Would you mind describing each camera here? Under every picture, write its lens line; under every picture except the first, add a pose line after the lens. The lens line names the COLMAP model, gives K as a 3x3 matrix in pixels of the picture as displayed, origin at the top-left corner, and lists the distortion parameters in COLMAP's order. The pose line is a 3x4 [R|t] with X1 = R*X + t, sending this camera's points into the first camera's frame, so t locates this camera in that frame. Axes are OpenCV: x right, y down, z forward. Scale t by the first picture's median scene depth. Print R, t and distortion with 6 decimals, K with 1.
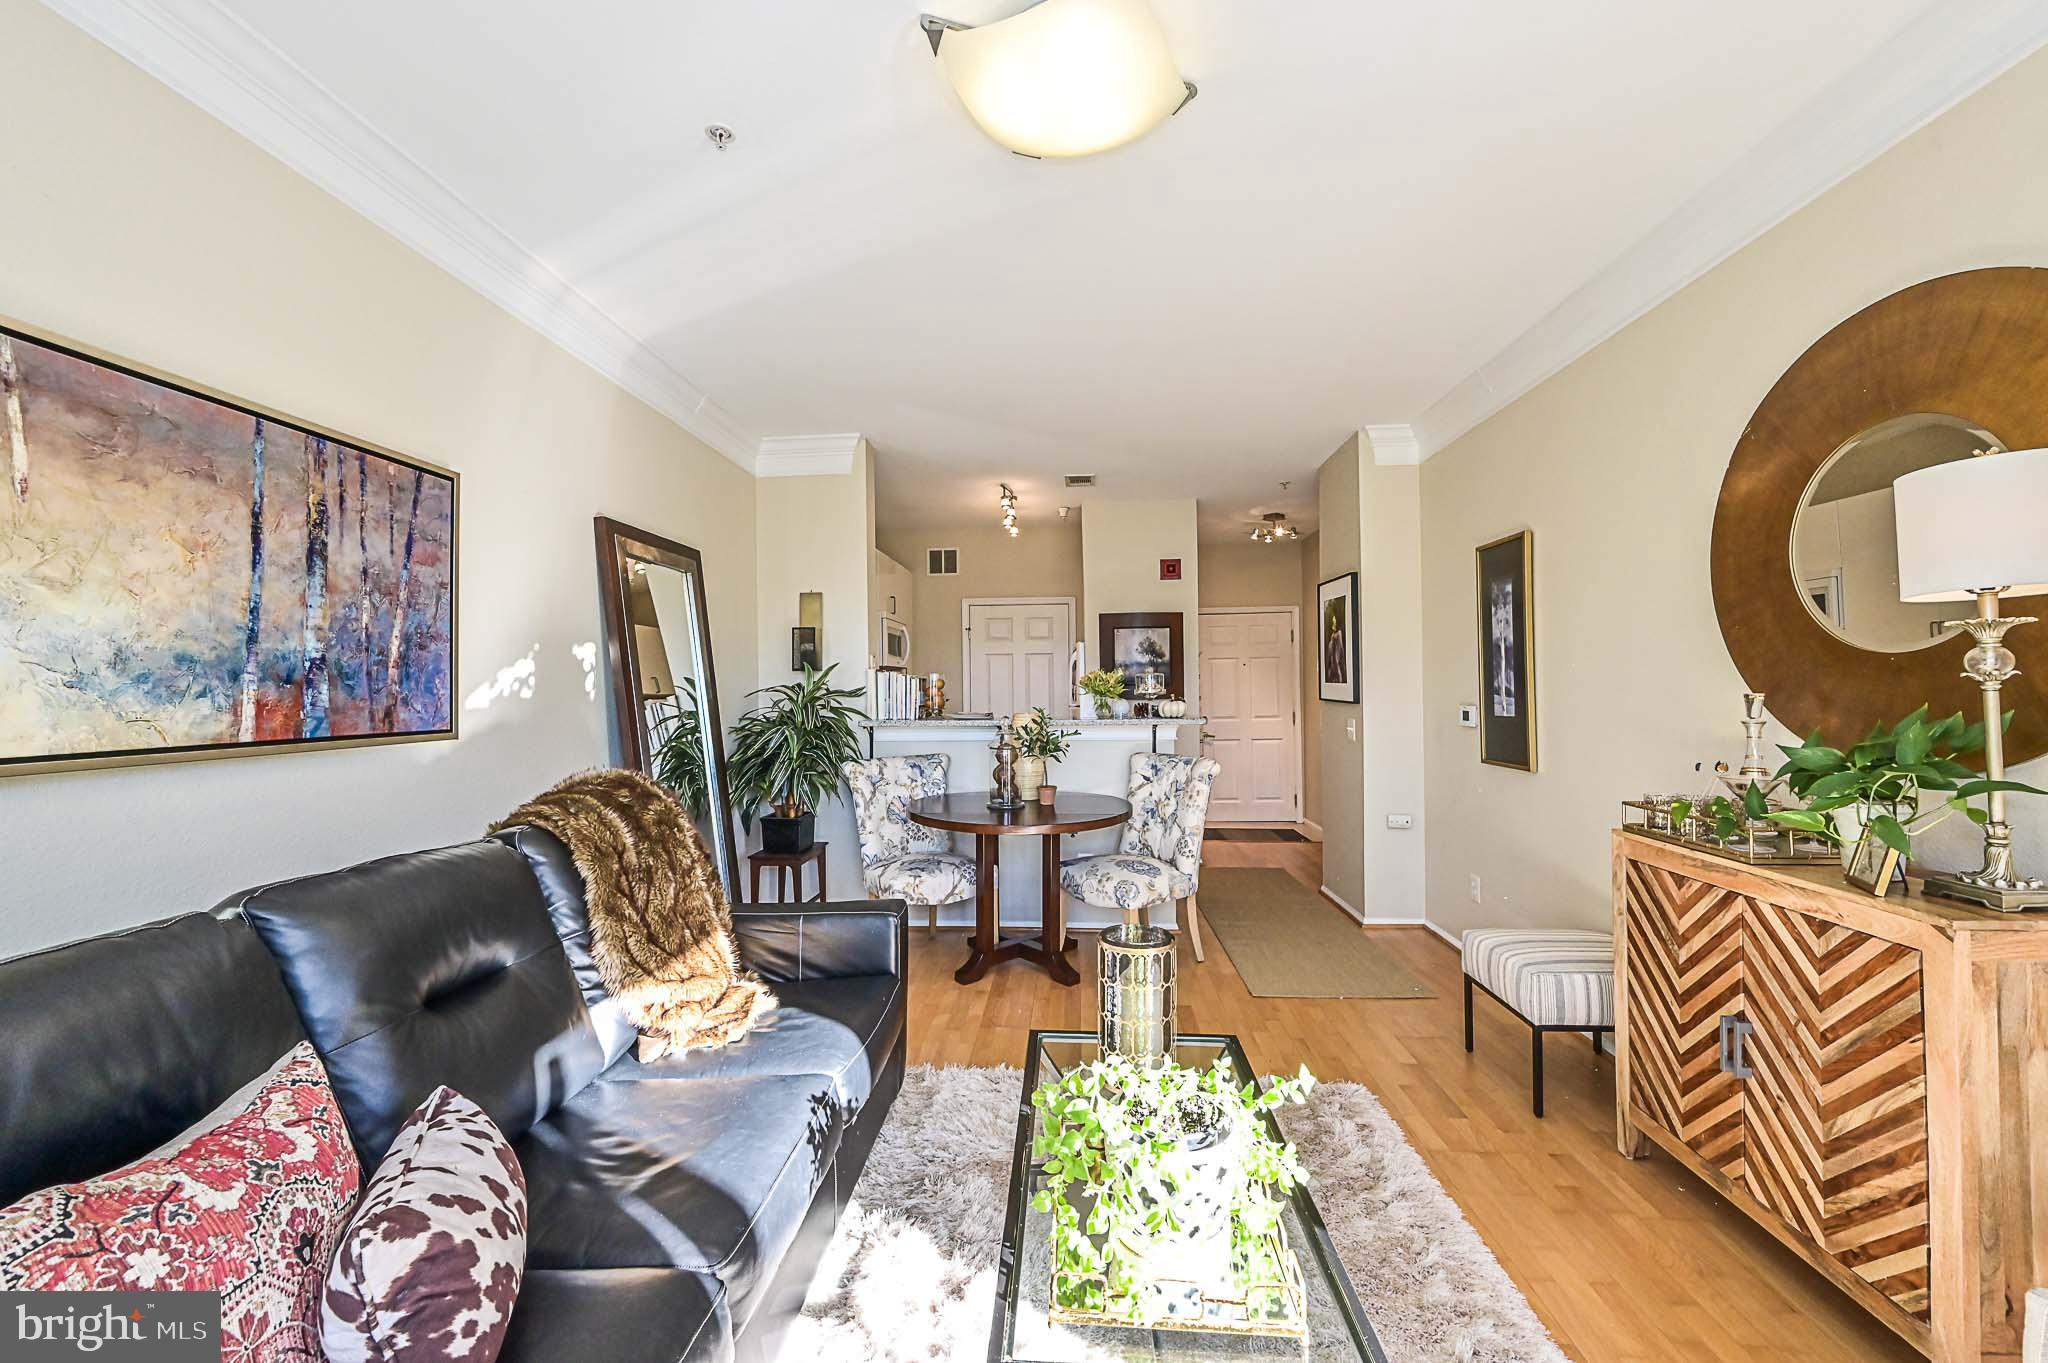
lens RADIAL K [[788.7, 0, 1032.2], [0, 788.7, 693.8], [0, 0, 1]] dist [-0.006866, 0.000037]
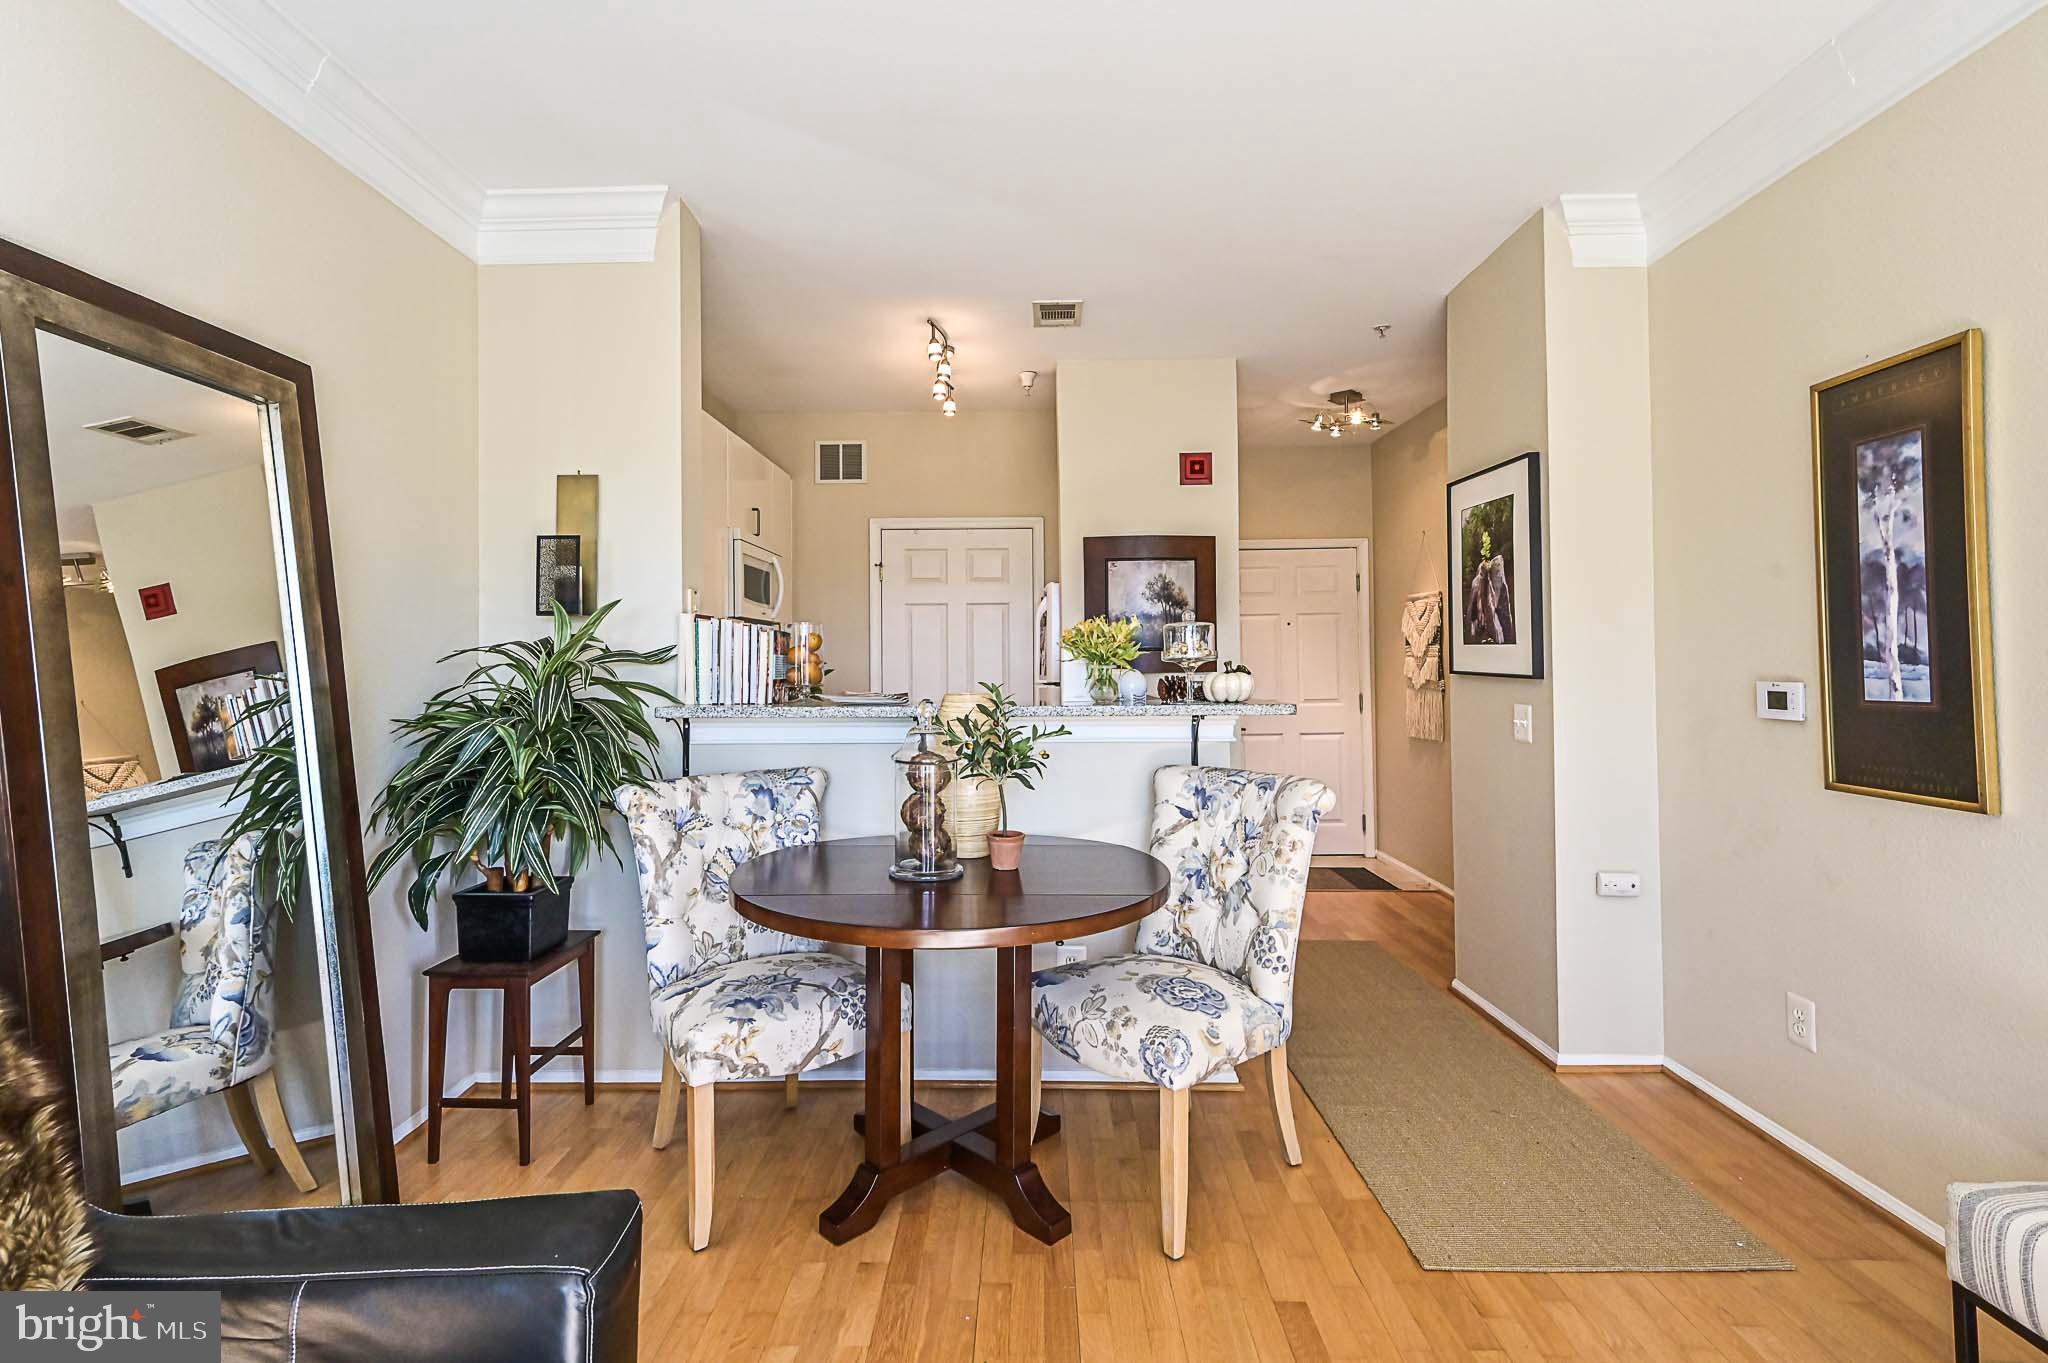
lens RADIAL K [[1003.3, 0, 1037.3], [0, 1003.3, 650.3], [0, 0, 1]] dist [0.014014, 0.004191]
pose [[0.998137, 0.004825, 0.060816, -0.001914], [-0.003634, 0.999800, -0.019676, 0.011881], [-0.060898, 0.019418, 0.997955, 0.439028]]
